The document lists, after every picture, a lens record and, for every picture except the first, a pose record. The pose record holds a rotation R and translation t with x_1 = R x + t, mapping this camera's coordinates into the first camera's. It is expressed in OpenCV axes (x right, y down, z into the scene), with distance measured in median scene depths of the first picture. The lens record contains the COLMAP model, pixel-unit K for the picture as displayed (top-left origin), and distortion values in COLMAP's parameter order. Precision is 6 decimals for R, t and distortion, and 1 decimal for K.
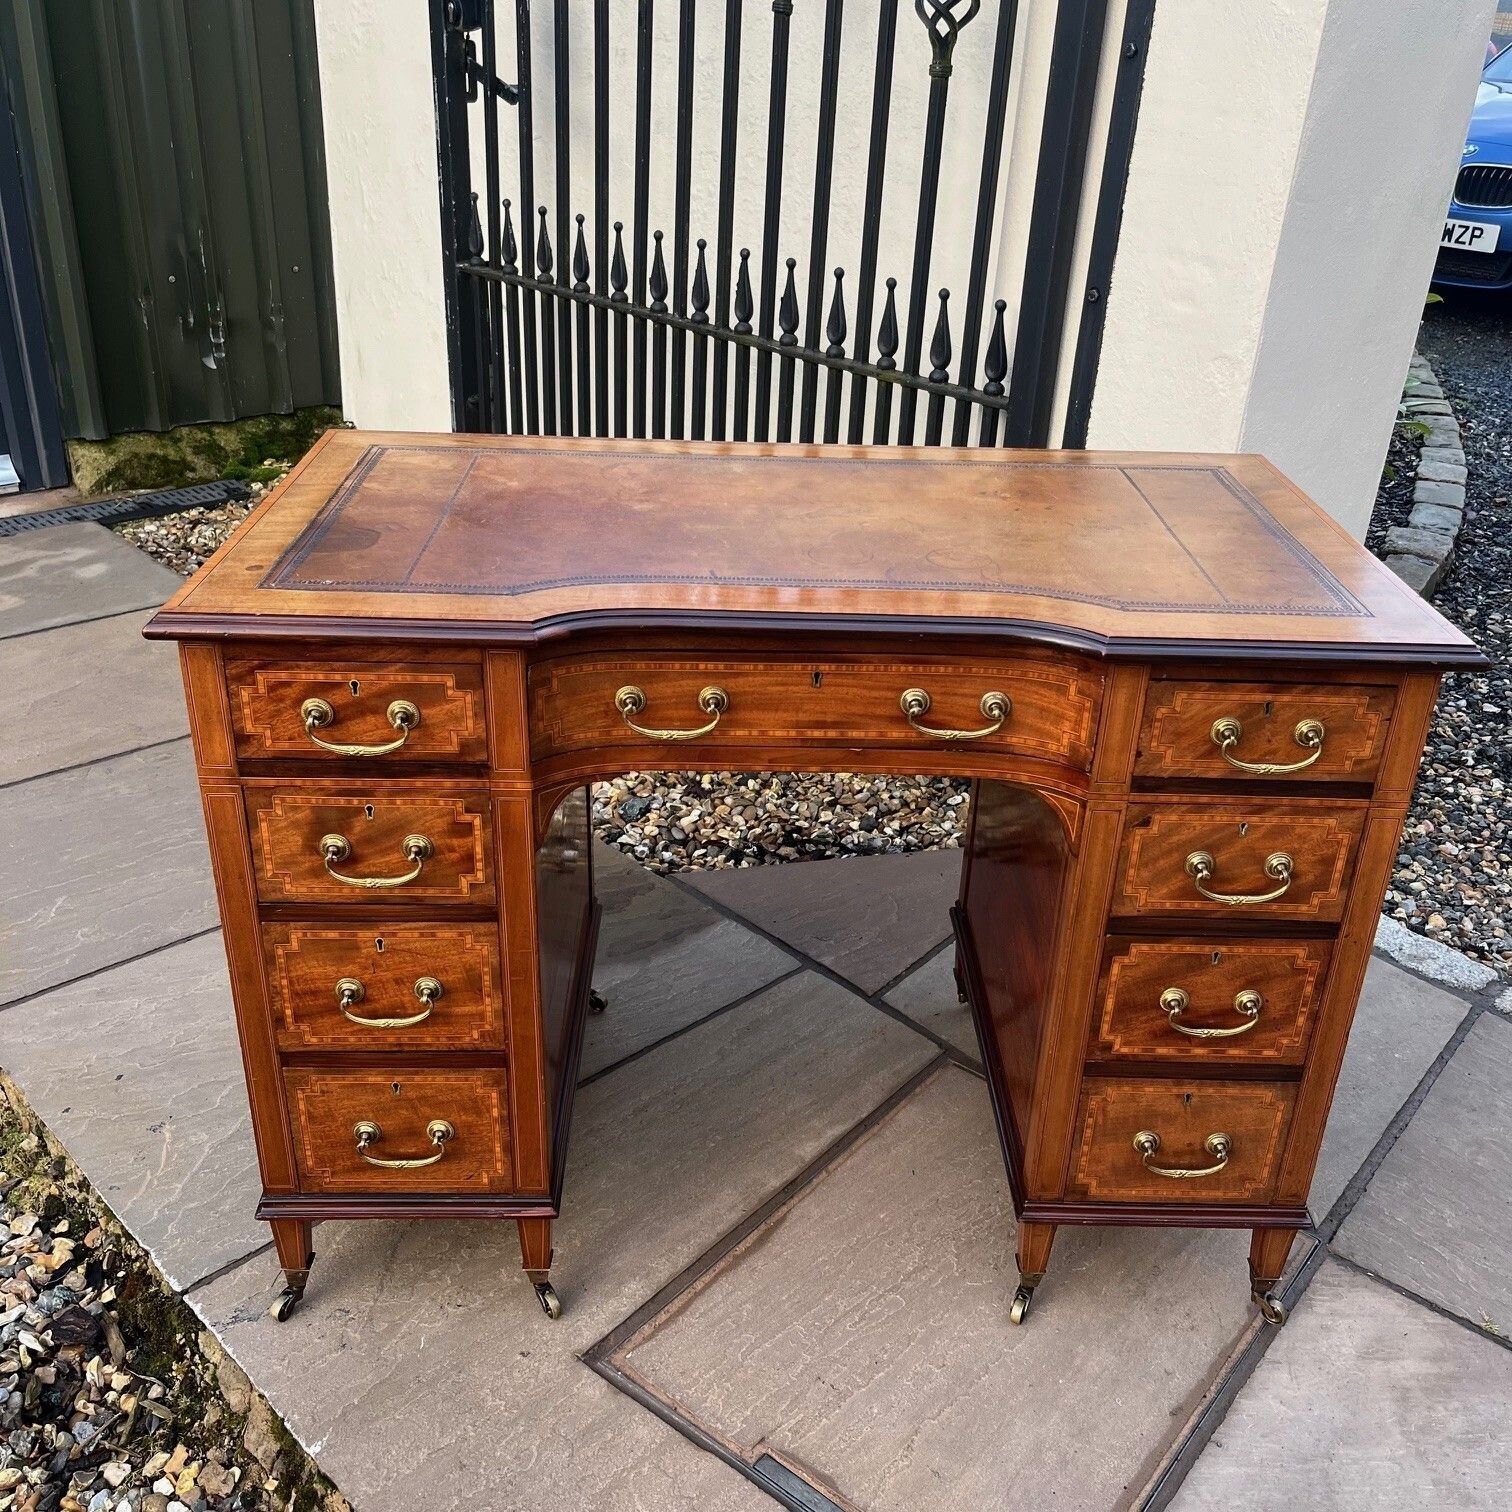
lens RADIAL K [[1525.5, 0, 769.5], [0, 1525.5, 771.8], [0, 0, 1]] dist [0.041243, -0.030957]
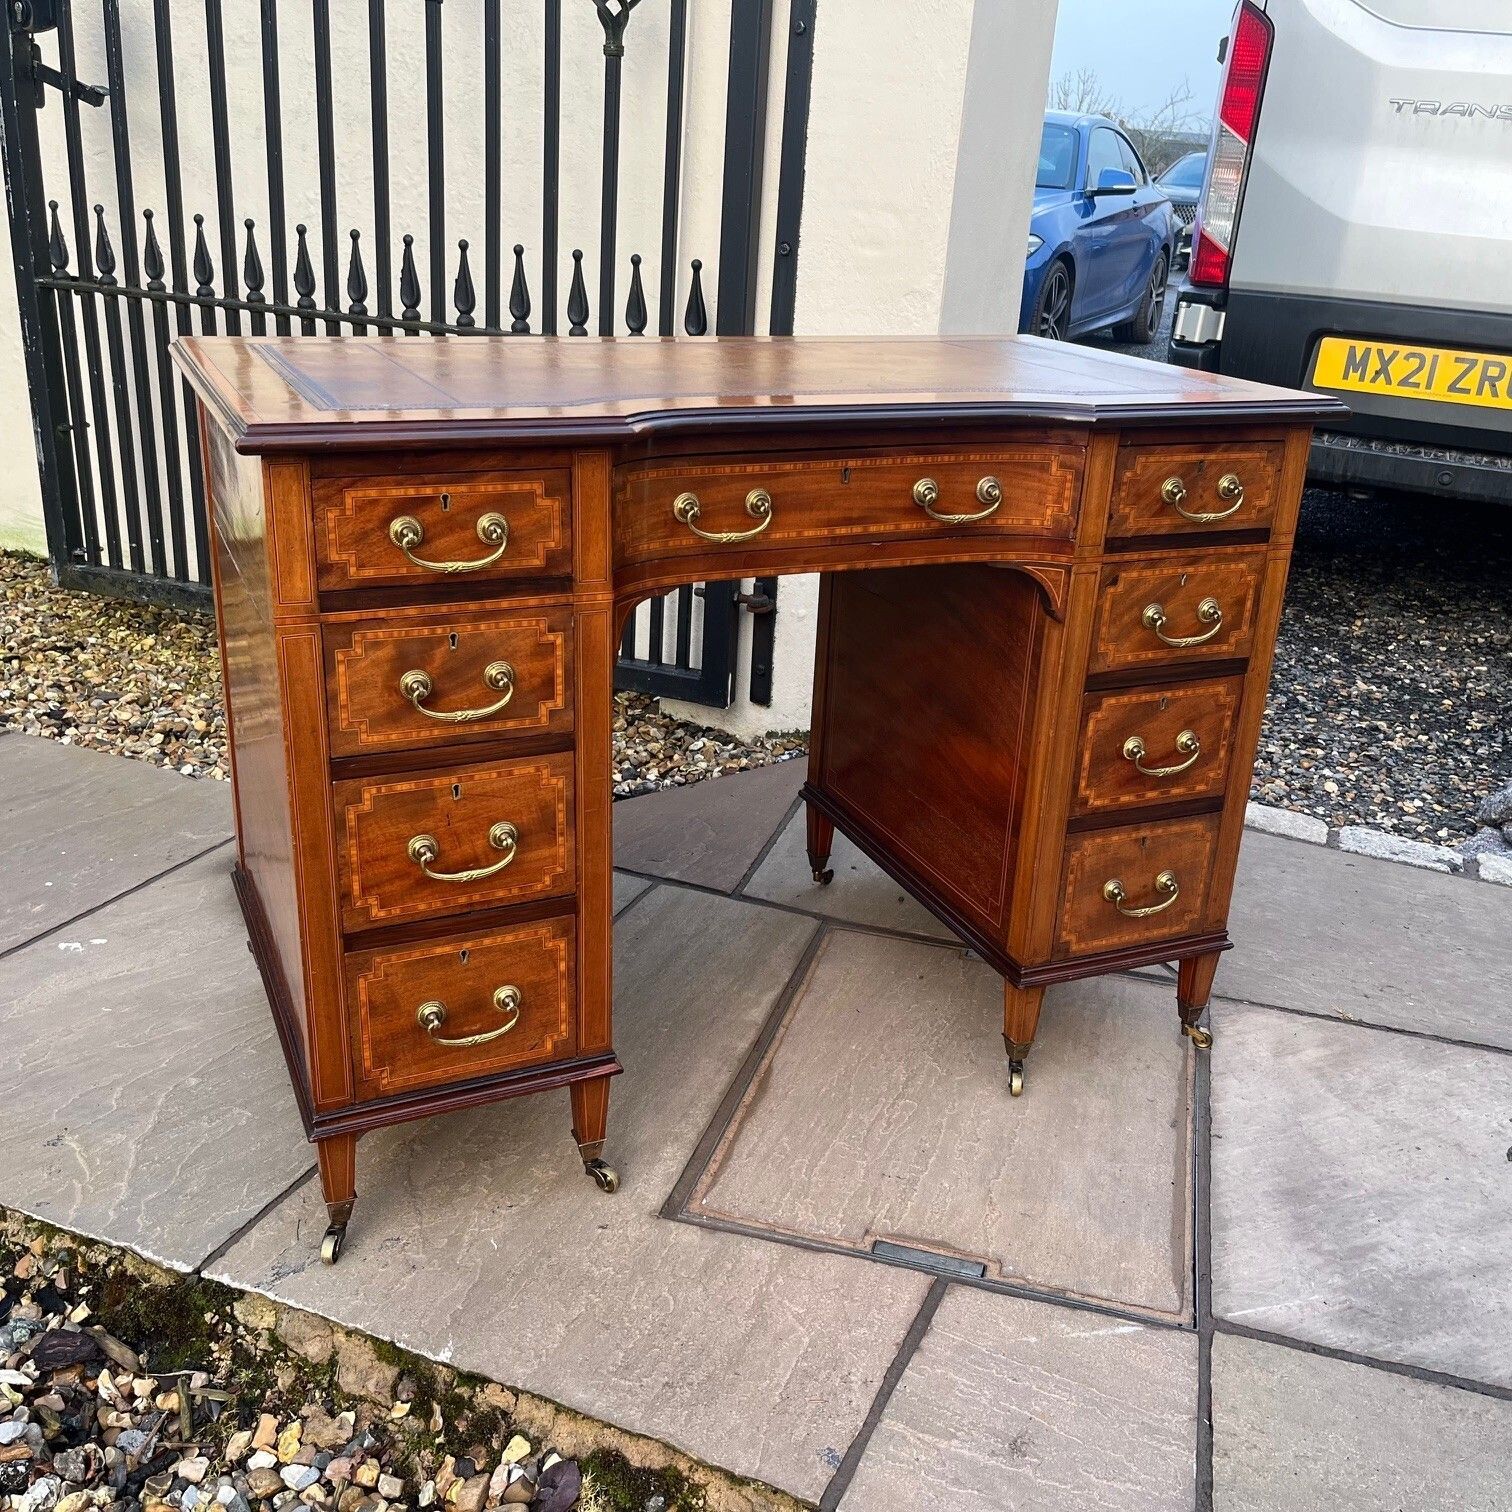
lens RADIAL K [[1519.0, 0, 776.1], [0, 1519.0, 757.6], [0, 0, 1]] dist [0.055563, -0.051243]
pose [[0.917312, -0.137812, 0.373559, -0.371606], [0.169072, 0.984227, -0.052077, 0.153829], [-0.360490, 0.110929, 0.926143, 0.033615]]
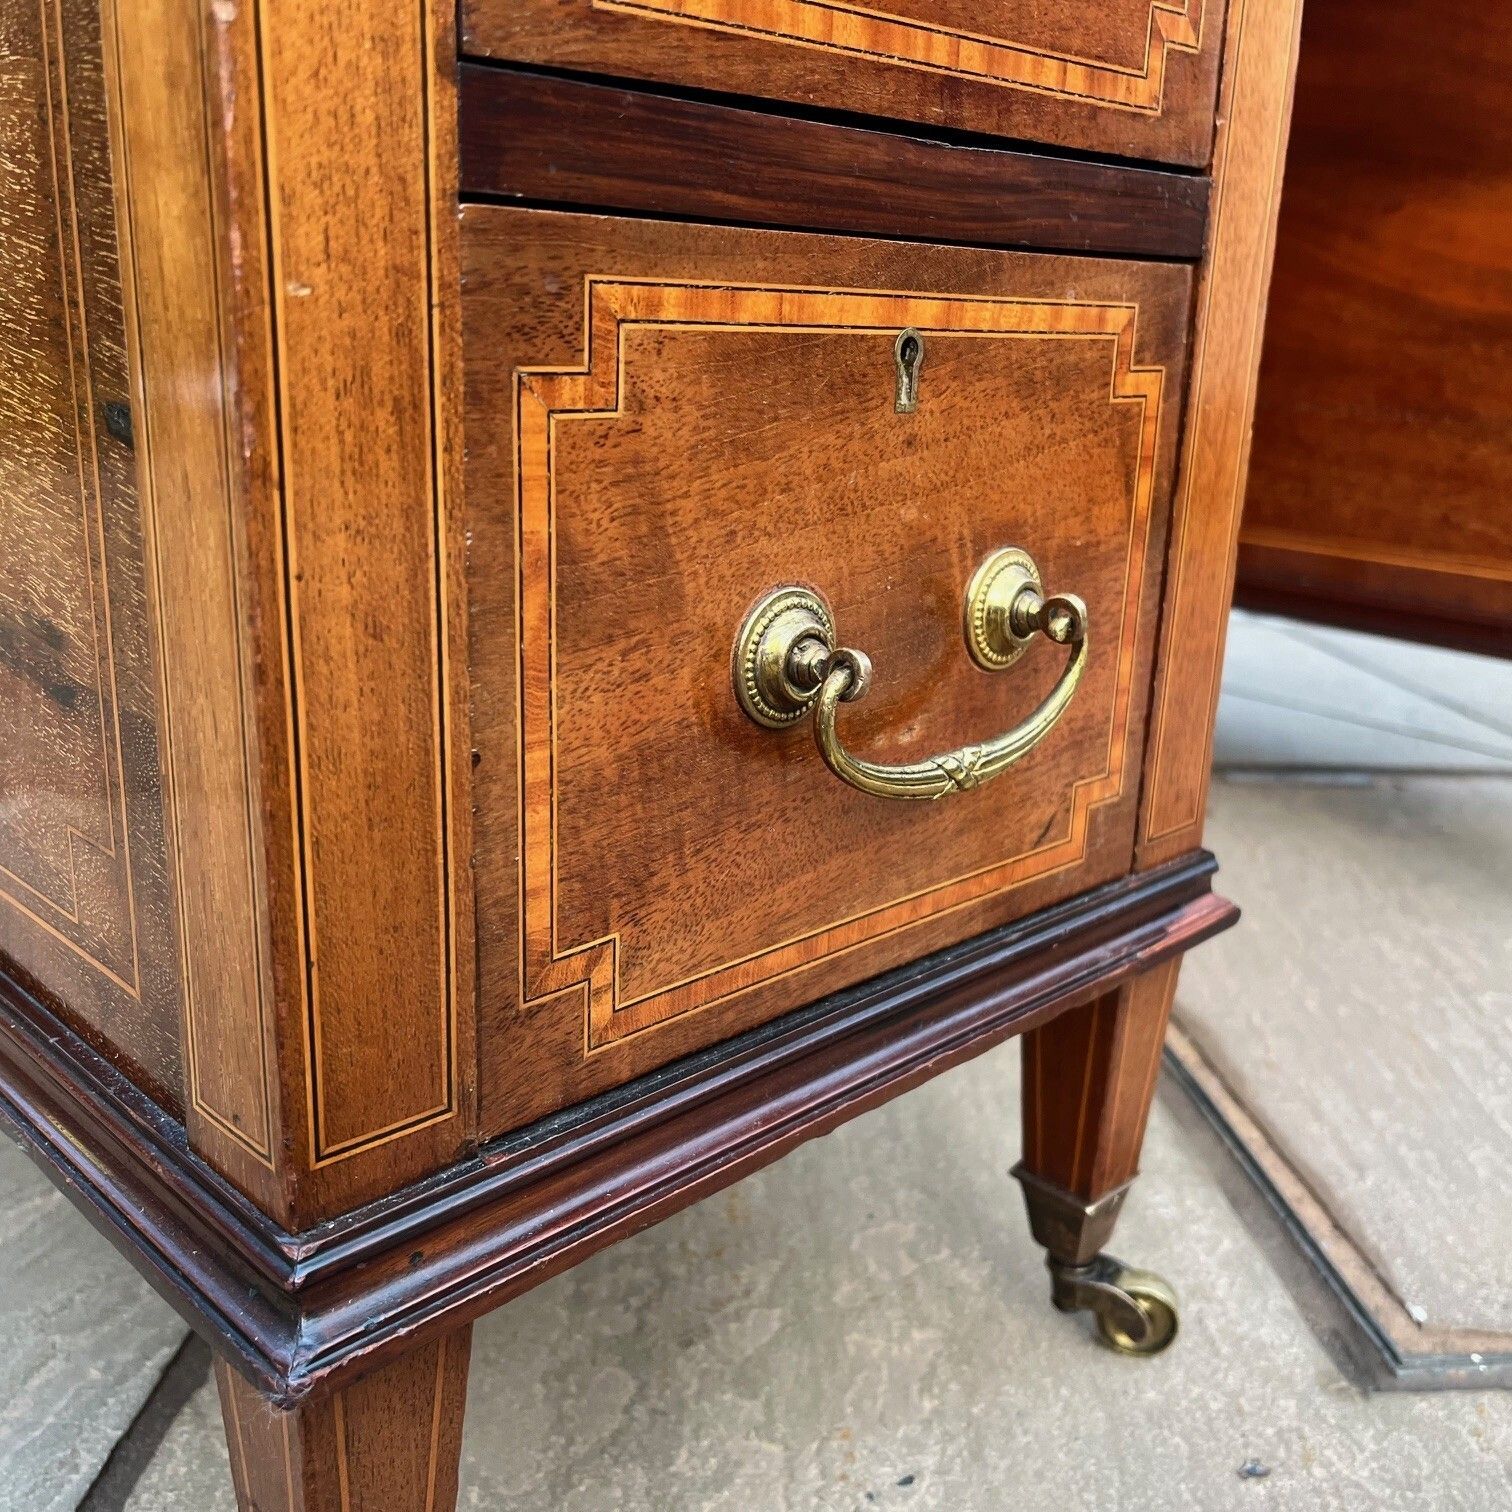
lens RADIAL K [[1550.2, 0, 762.4], [0, 1550.2, 746.9], [0, 0, 1]] dist [0.027767, -0.058867]
pose [[0.721025, -0.190084, 0.666327, -0.374973], [0.301014, 0.952083, -0.054122, 0.240025], [-0.624111, 0.239596, 0.743693, 0.800838]]
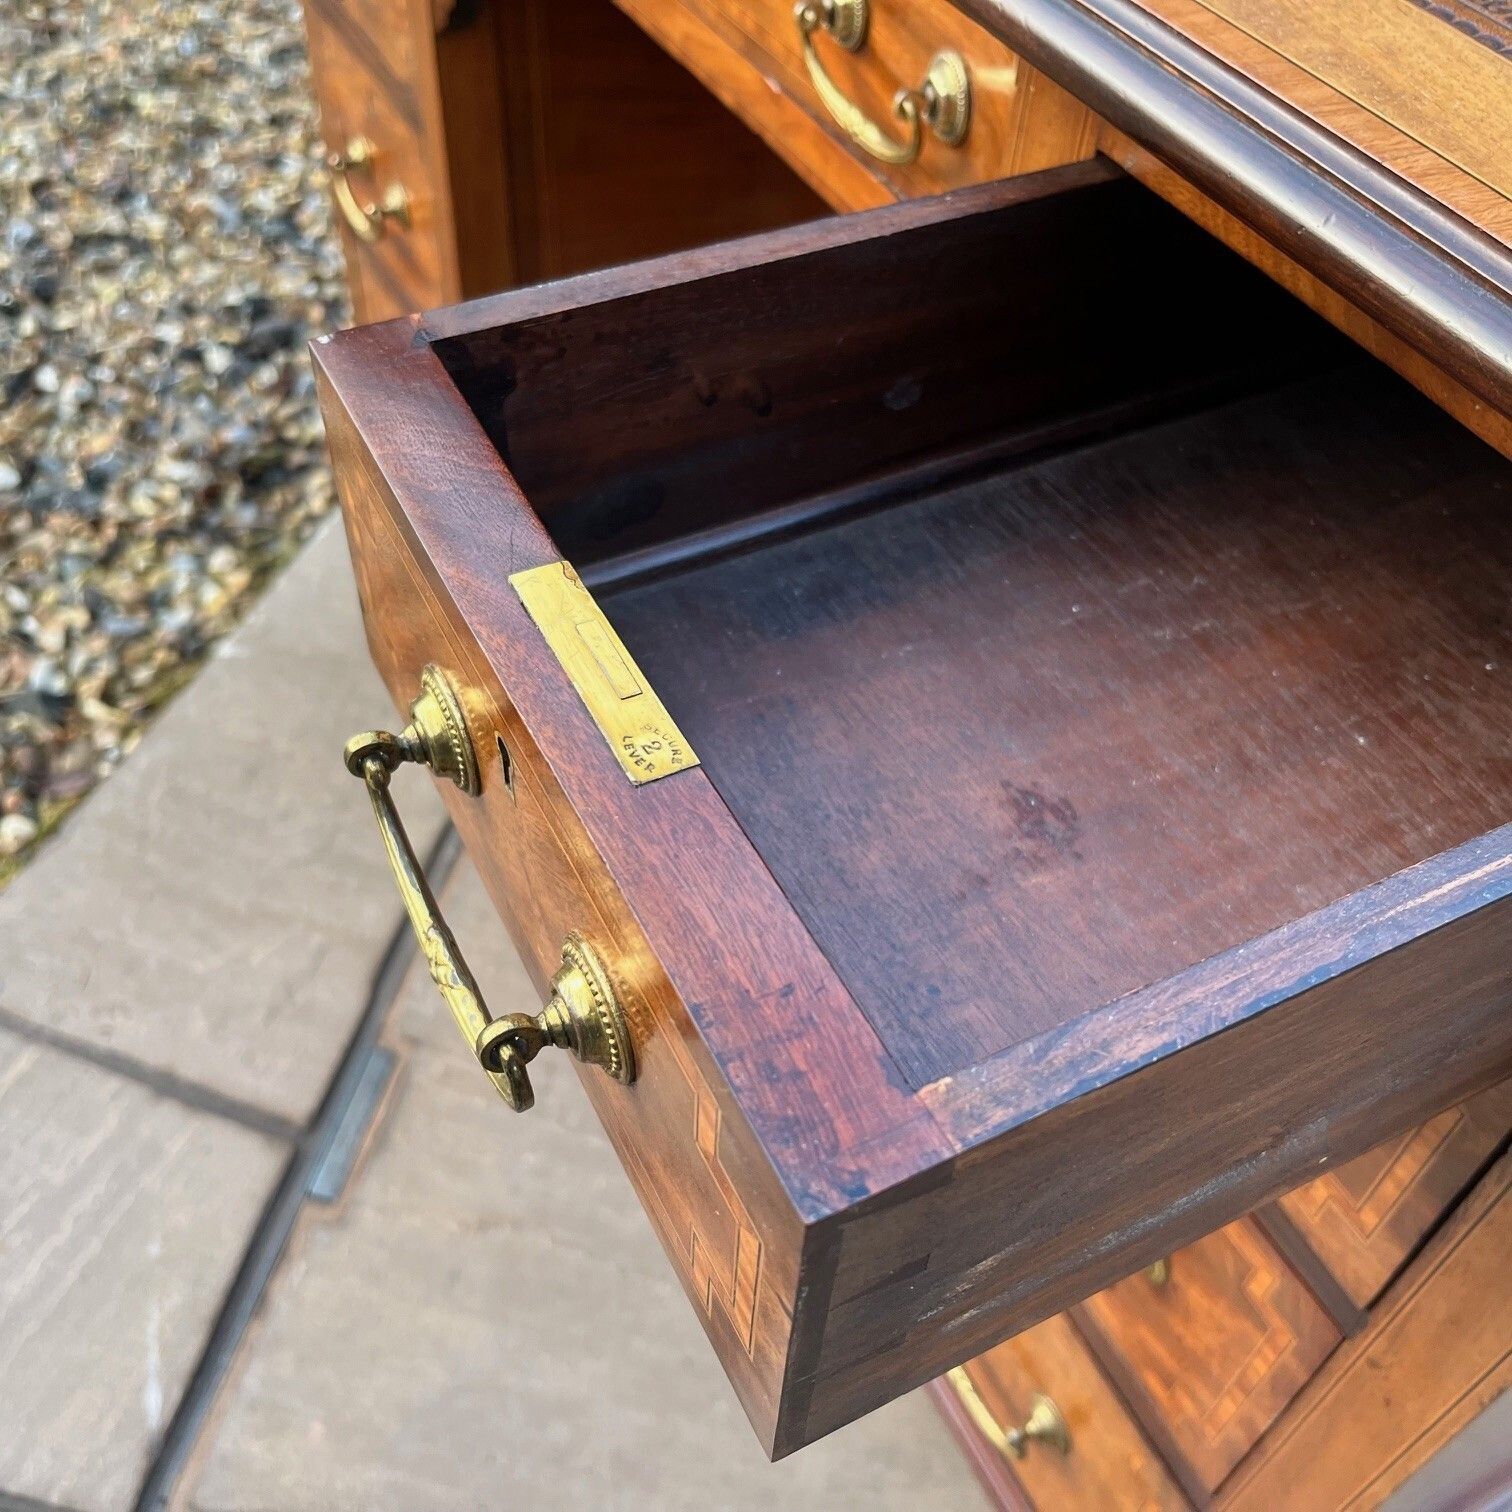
lens RADIAL K [[1544.4, 0, 754.2], [0, 1544.4, 755.3], [0, 0, 1]] dist [0.019726, -0.020417]
pose [[0.449082, 0.653759, -0.609036, 0.380369], [-0.437252, 0.755241, 0.488285, -0.071057], [0.779189, 0.047022, 0.625022, 0.624532]]
